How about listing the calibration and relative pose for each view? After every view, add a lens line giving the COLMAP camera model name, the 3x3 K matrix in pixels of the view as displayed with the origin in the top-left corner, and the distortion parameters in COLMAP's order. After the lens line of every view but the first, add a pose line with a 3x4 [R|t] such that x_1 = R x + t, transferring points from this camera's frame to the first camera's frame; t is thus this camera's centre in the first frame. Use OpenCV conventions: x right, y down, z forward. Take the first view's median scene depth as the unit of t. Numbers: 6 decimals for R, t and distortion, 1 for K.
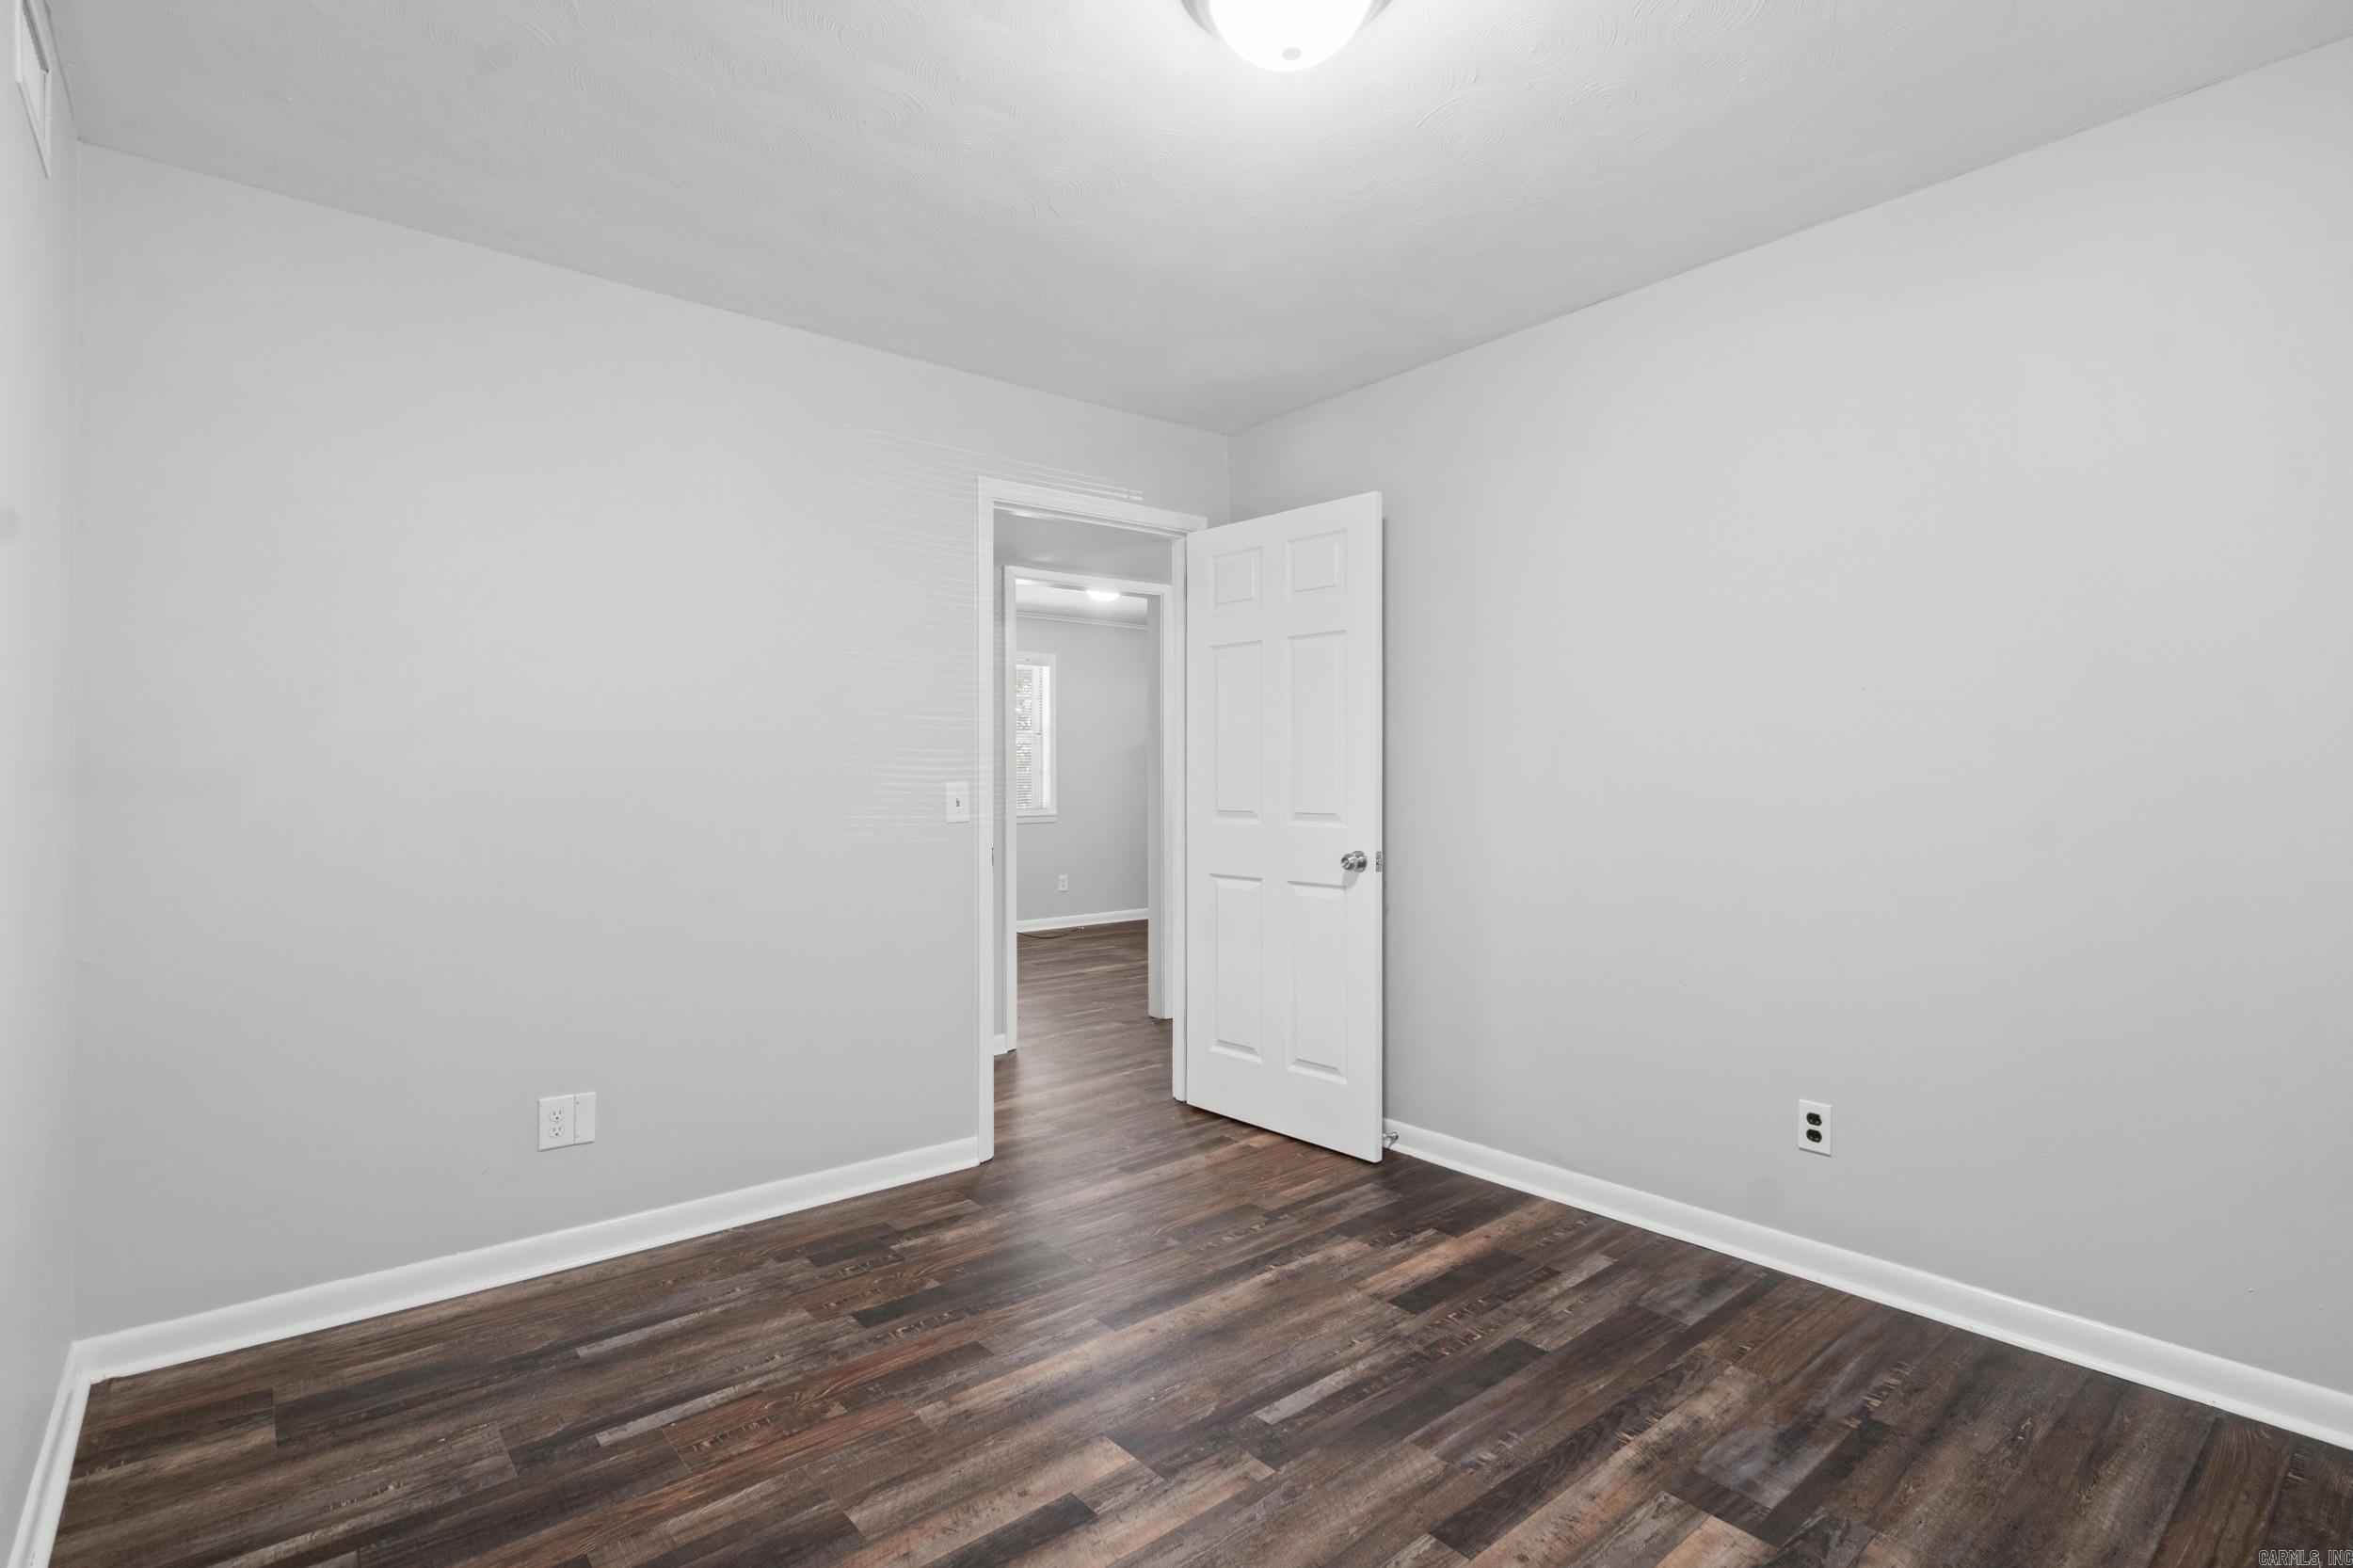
lens RADIAL K [[1137.1, 0, 1181.5], [0, 1137.1, 776.1], [0, 0, 1]] dist [-0.002433, 0.001155]
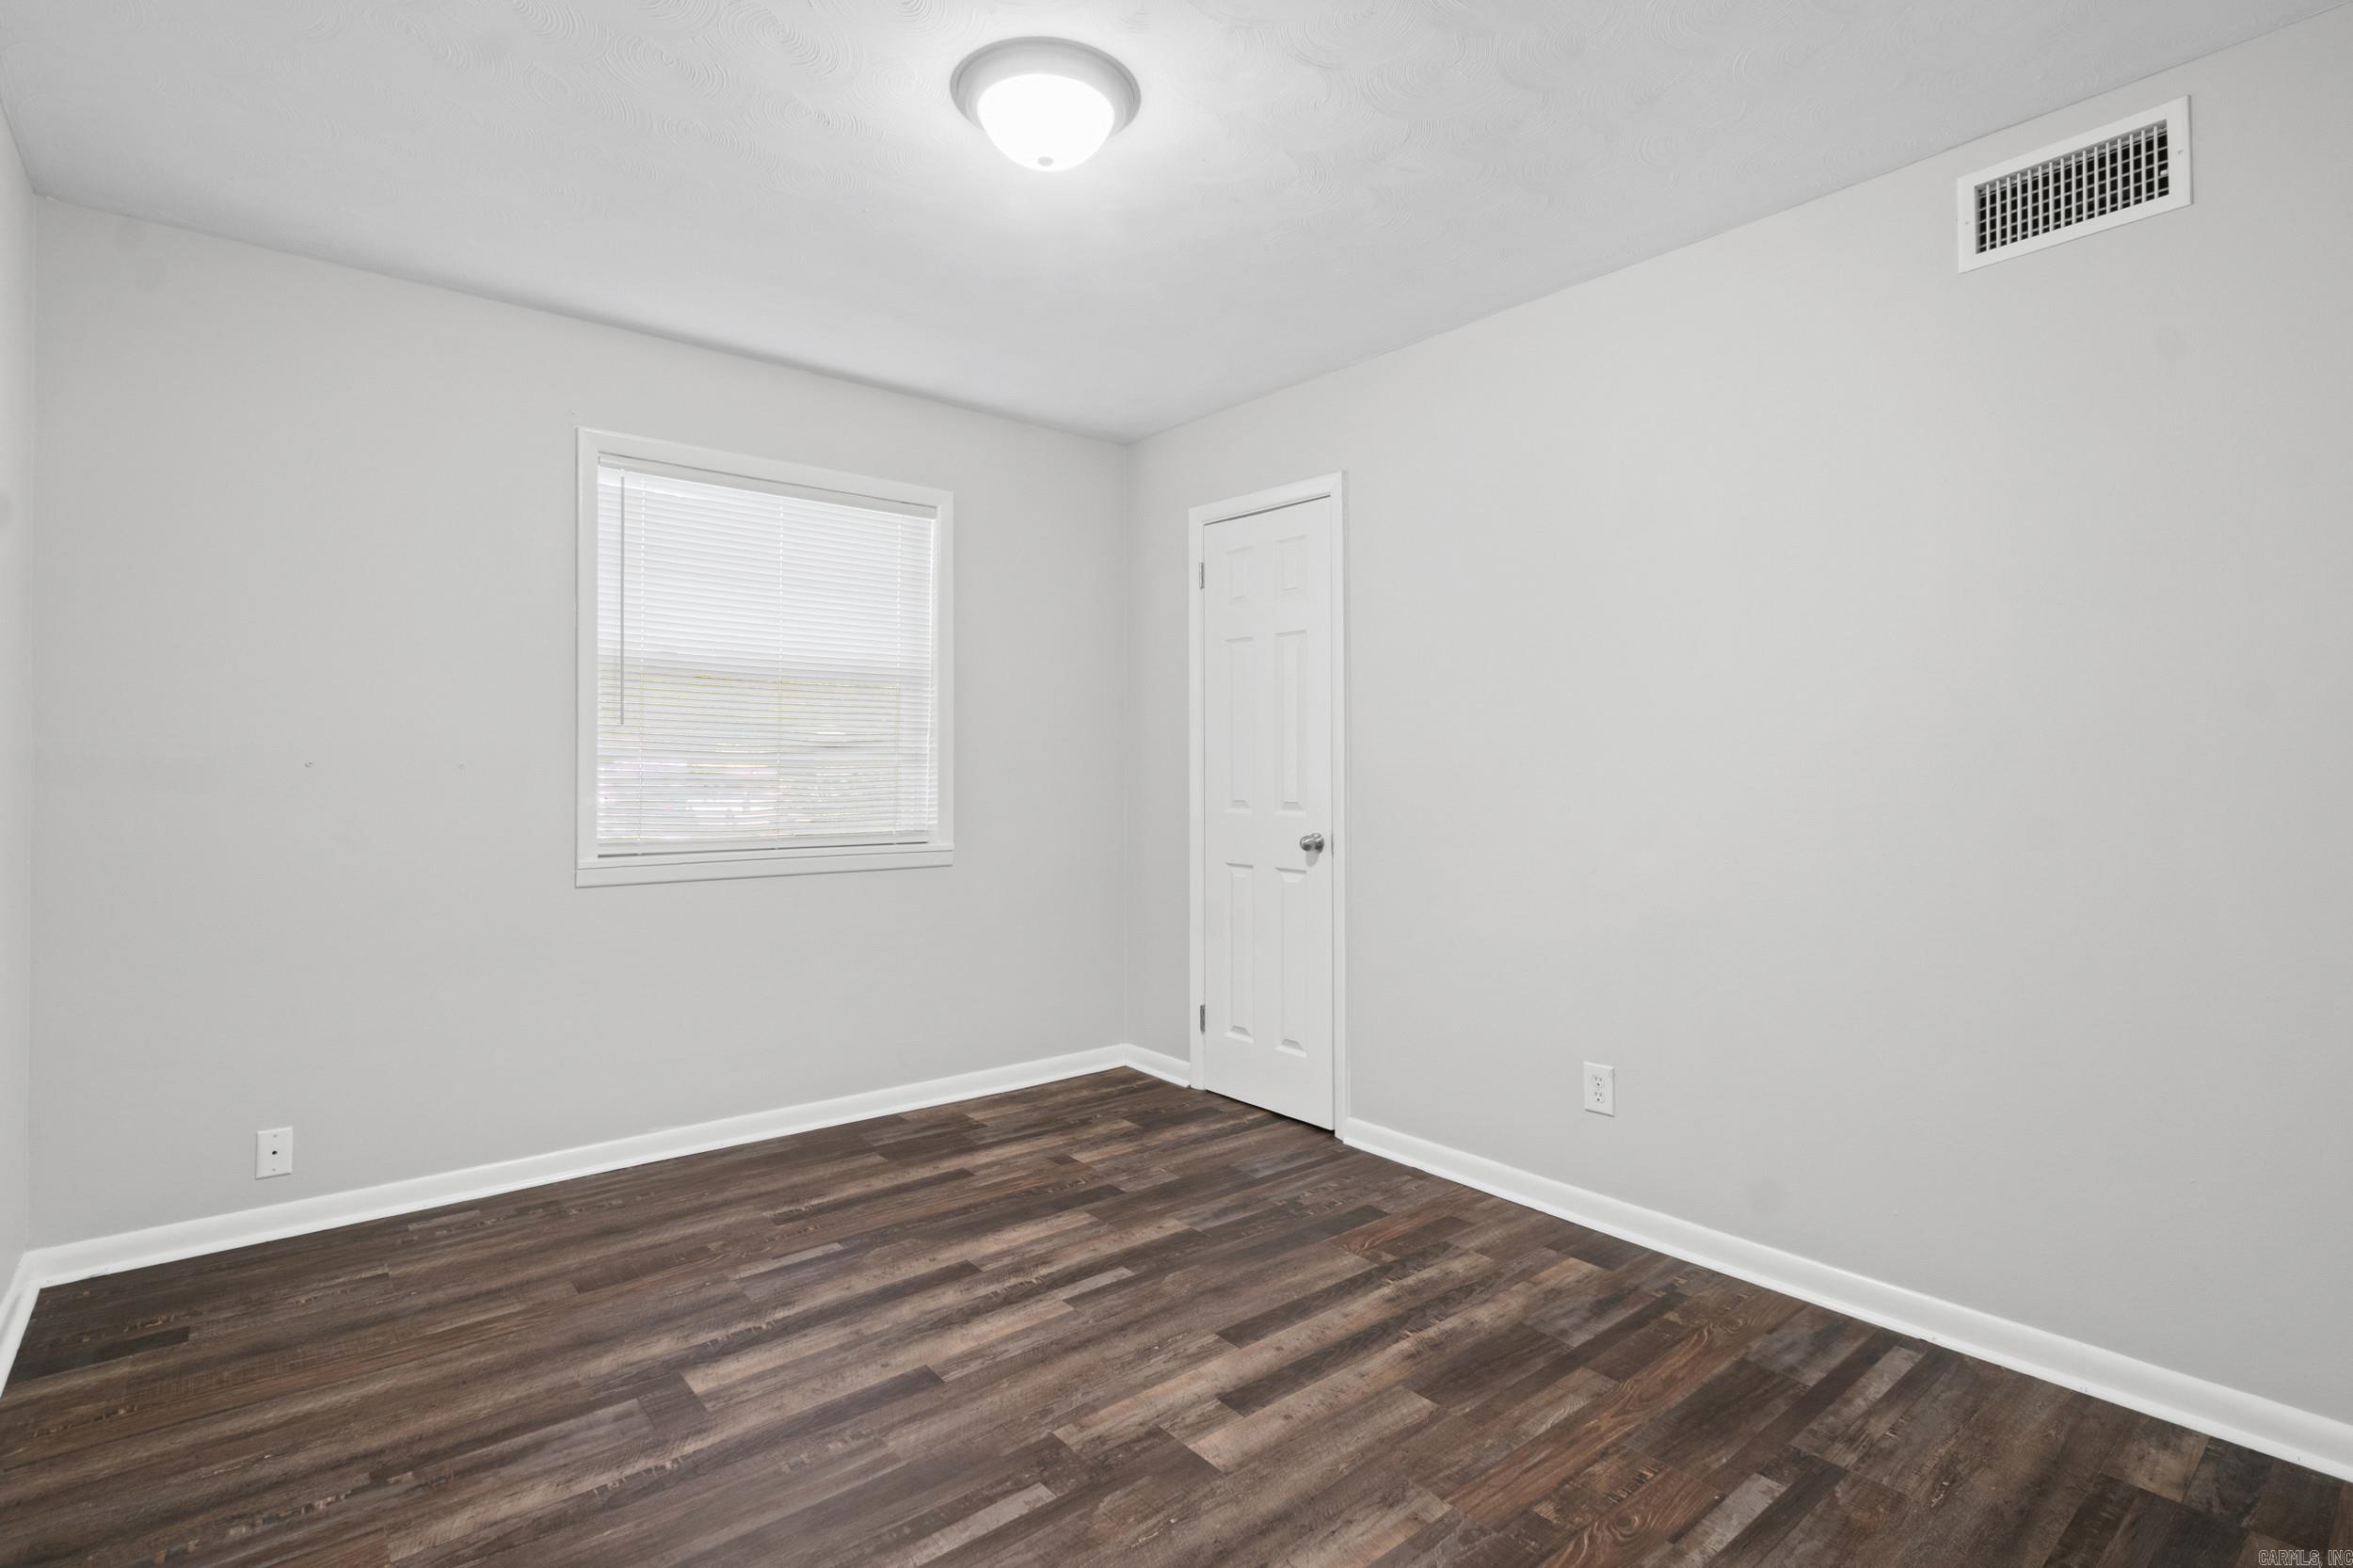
lens RADIAL K [[1137.1, 0, 1179.1], [0, 1137.1, 786.5], [0, 0, 1]] dist [-0.002433, 0.001155]
pose [[-0.999989, 0.003929, 0.002598, -0.037908], [0.003947, 0.999969, 0.006857, 0.013150], [-0.002571, 0.006867, -0.999973, 2.013043]]
